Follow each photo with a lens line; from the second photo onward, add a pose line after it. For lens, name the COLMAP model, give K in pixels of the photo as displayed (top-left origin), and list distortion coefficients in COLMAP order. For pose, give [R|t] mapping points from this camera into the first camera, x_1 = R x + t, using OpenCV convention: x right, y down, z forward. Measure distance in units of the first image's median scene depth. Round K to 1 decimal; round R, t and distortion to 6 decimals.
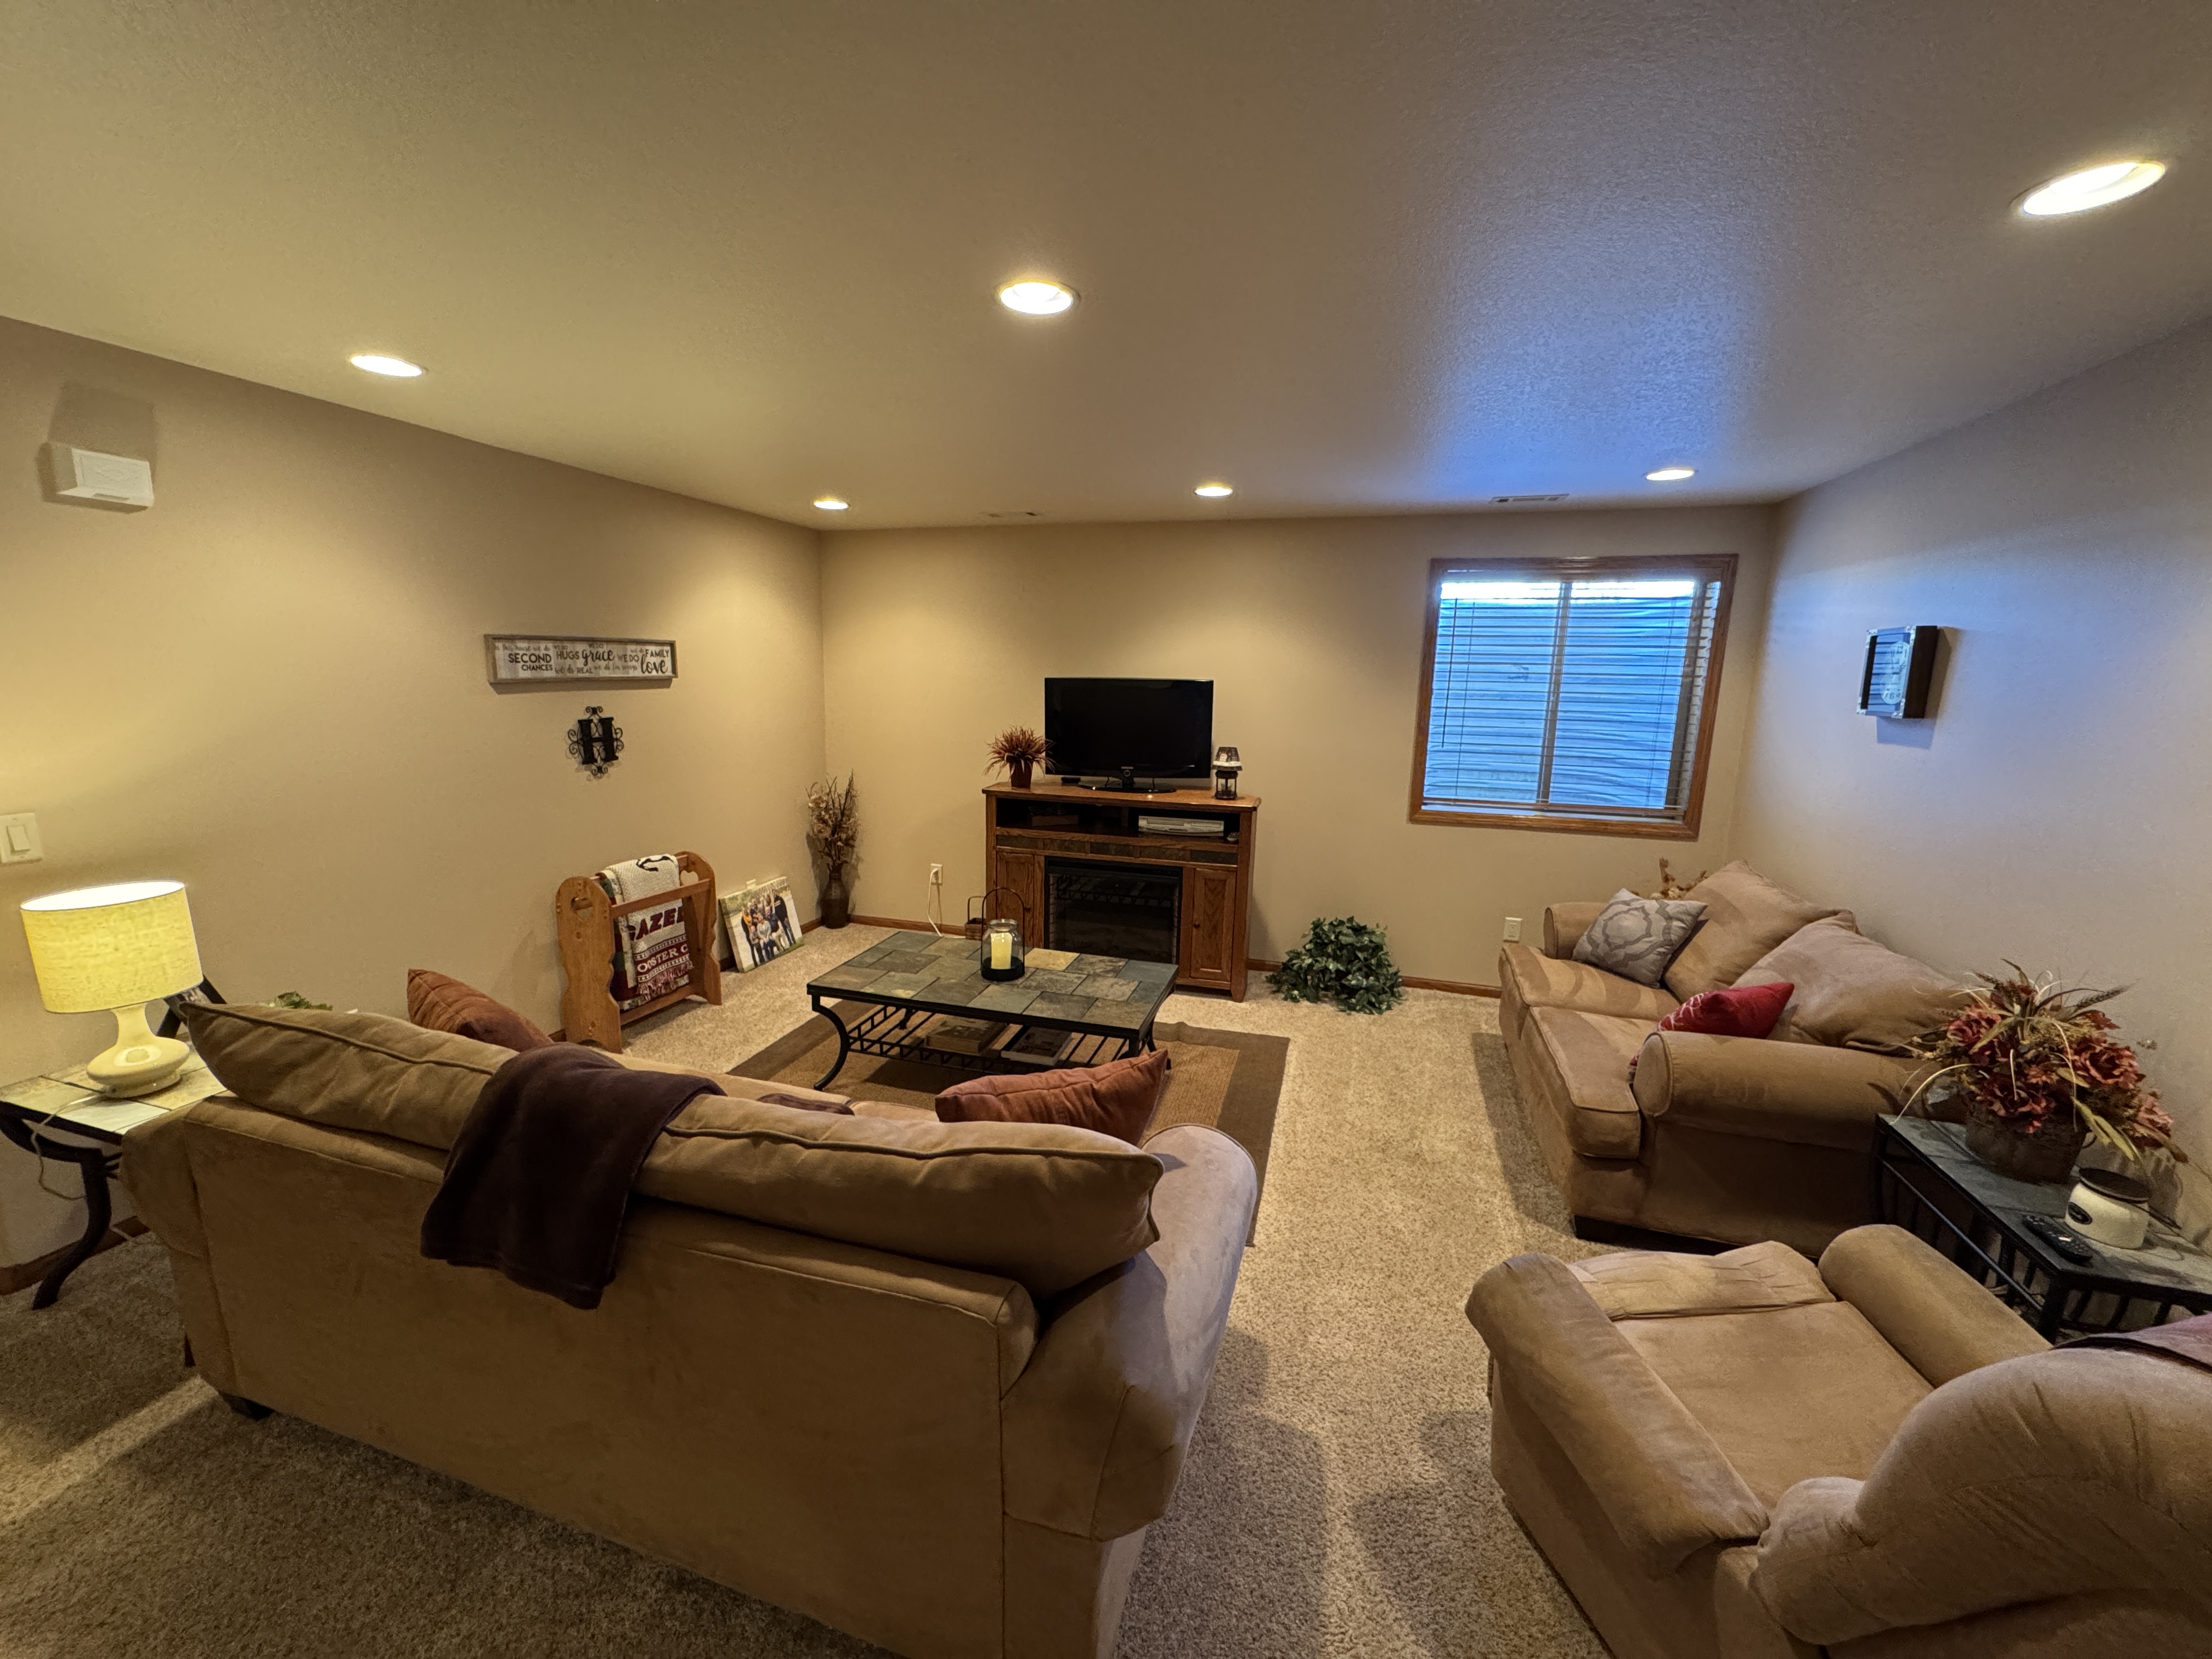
lens RADIAL K [[884.9, 0, 1109.3], [0, 884.9, 831.4], [0, 0, 1]] dist [-0.003208, 0.000491]
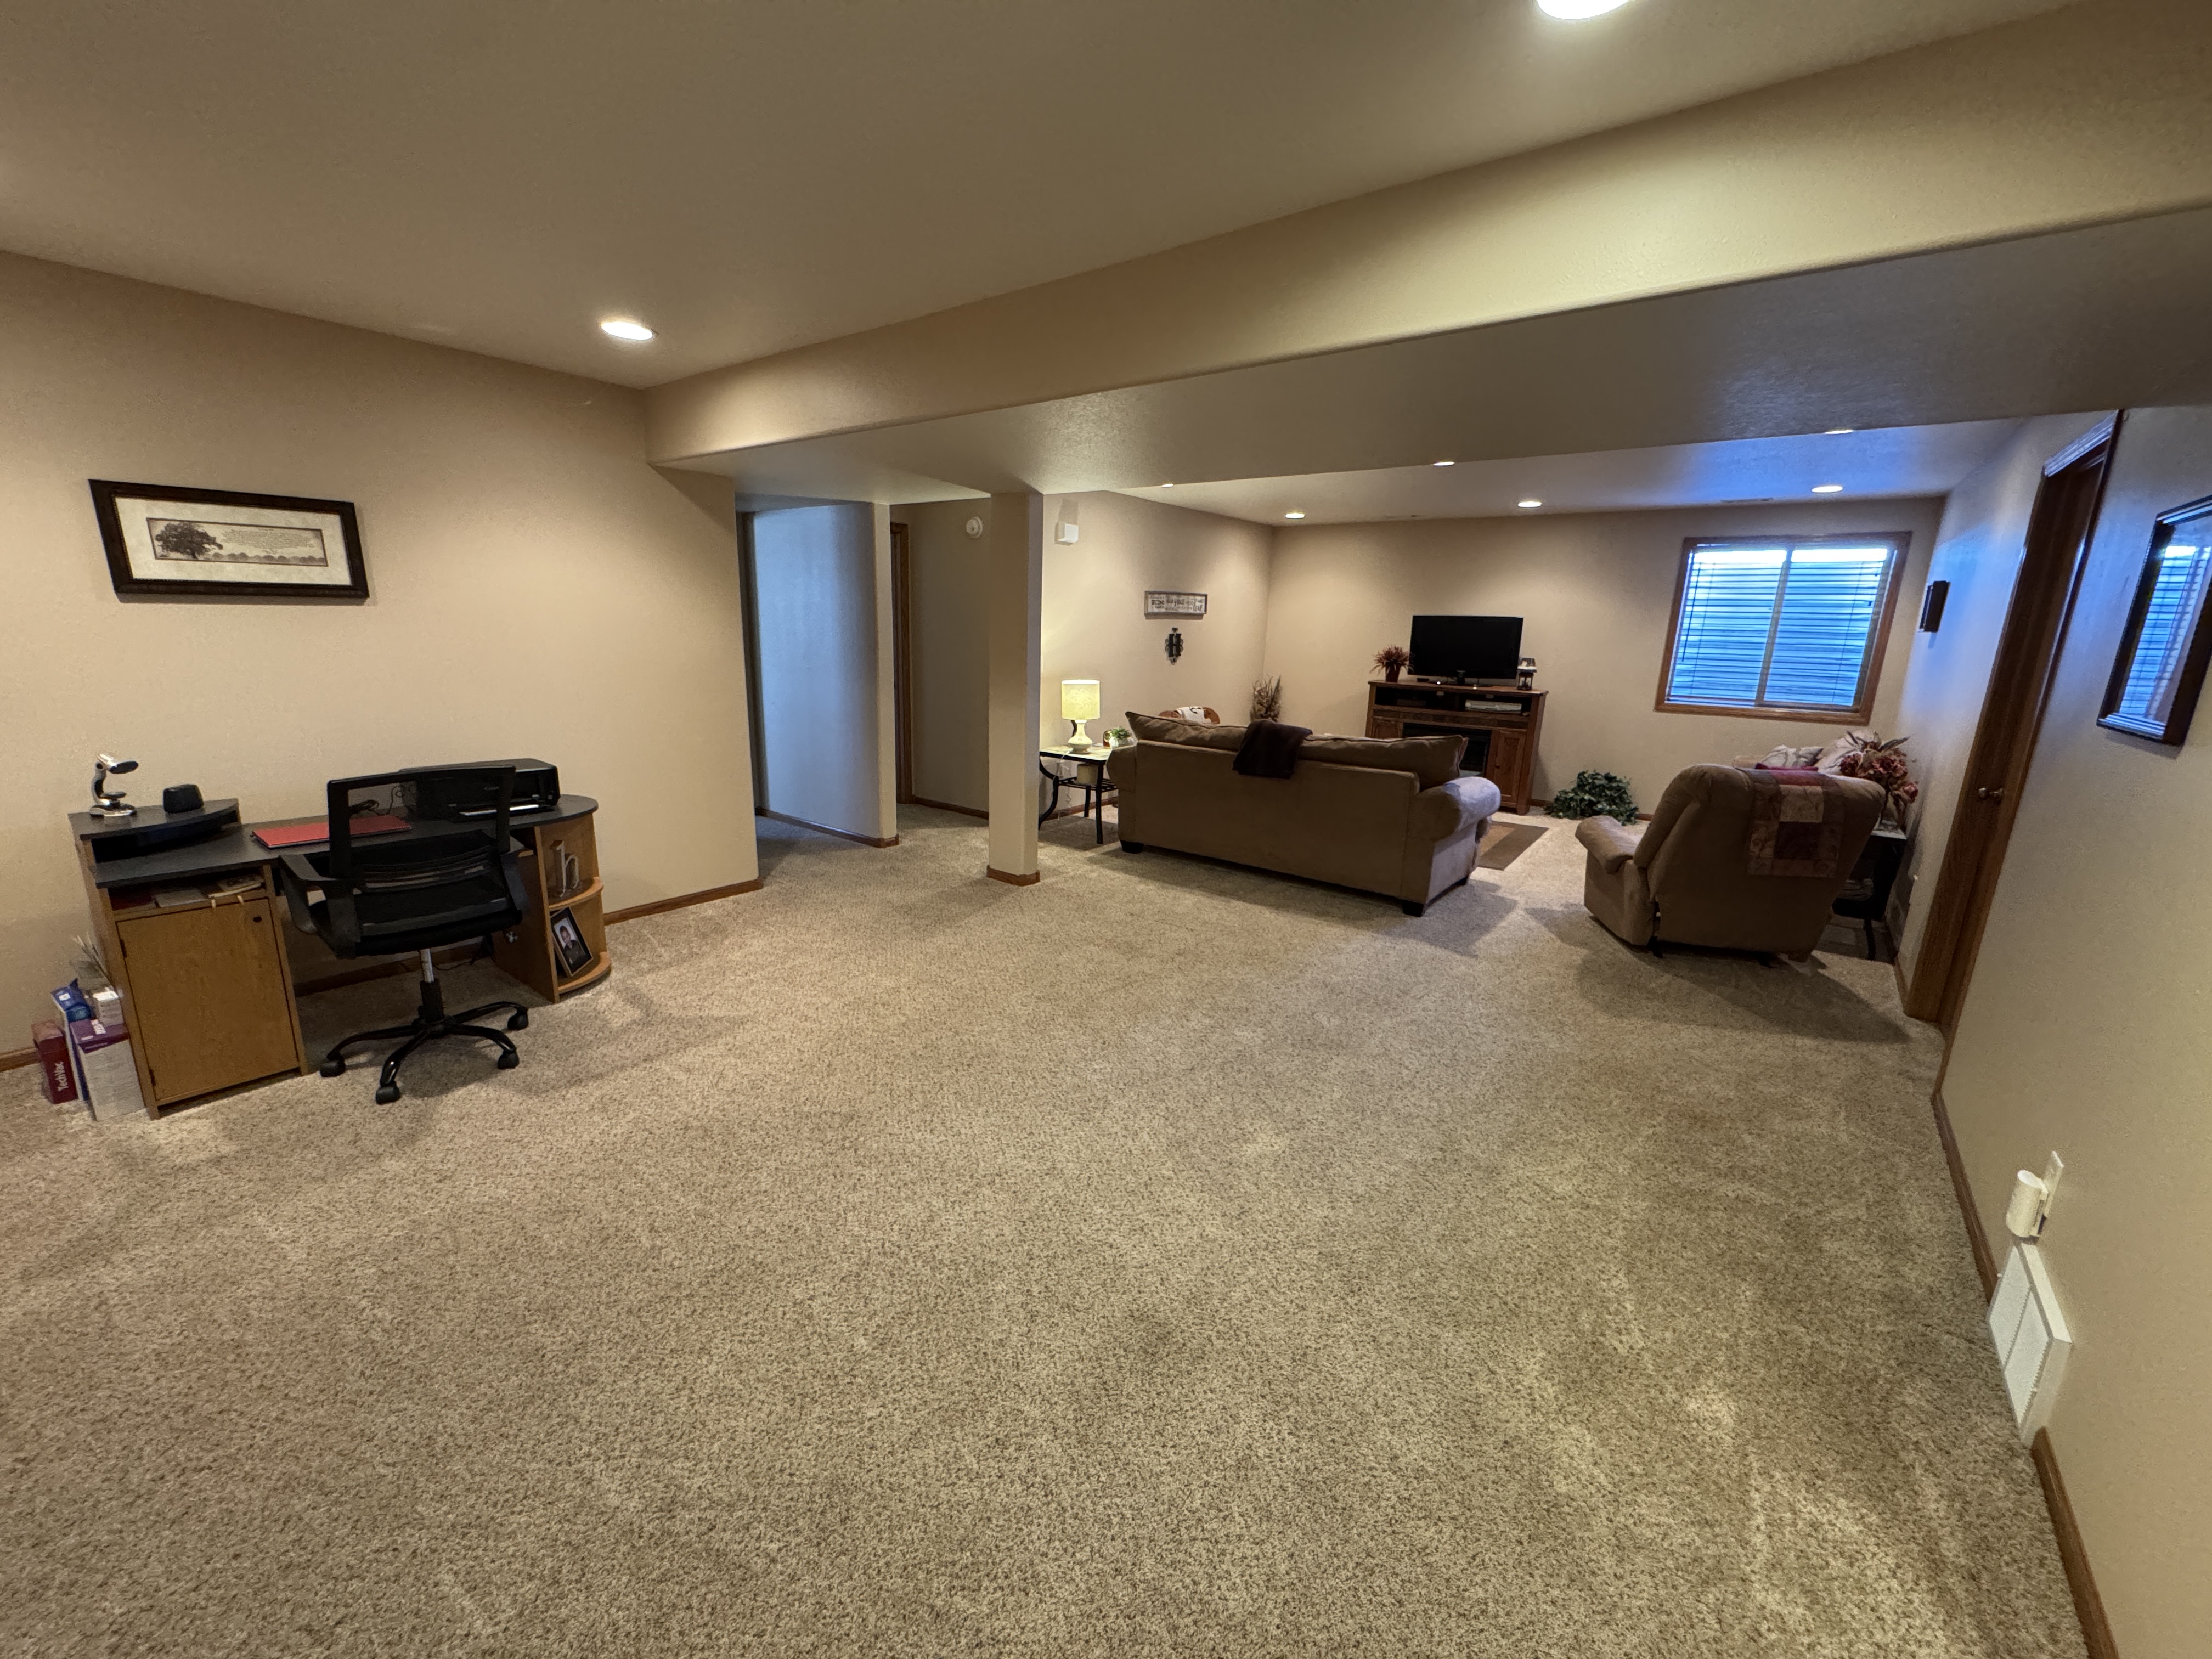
lens RADIAL K [[884.9, 0, 1102.0], [0, 884.9, 828.6], [0, 0, 1]] dist [-0.003208, 0.000491]
pose [[0.934019, 0.085485, -0.346844, -0.008529], [-0.070122, 0.995930, 0.056630, 0.181251], [0.350273, -0.028572, 0.936212, -0.811825]]
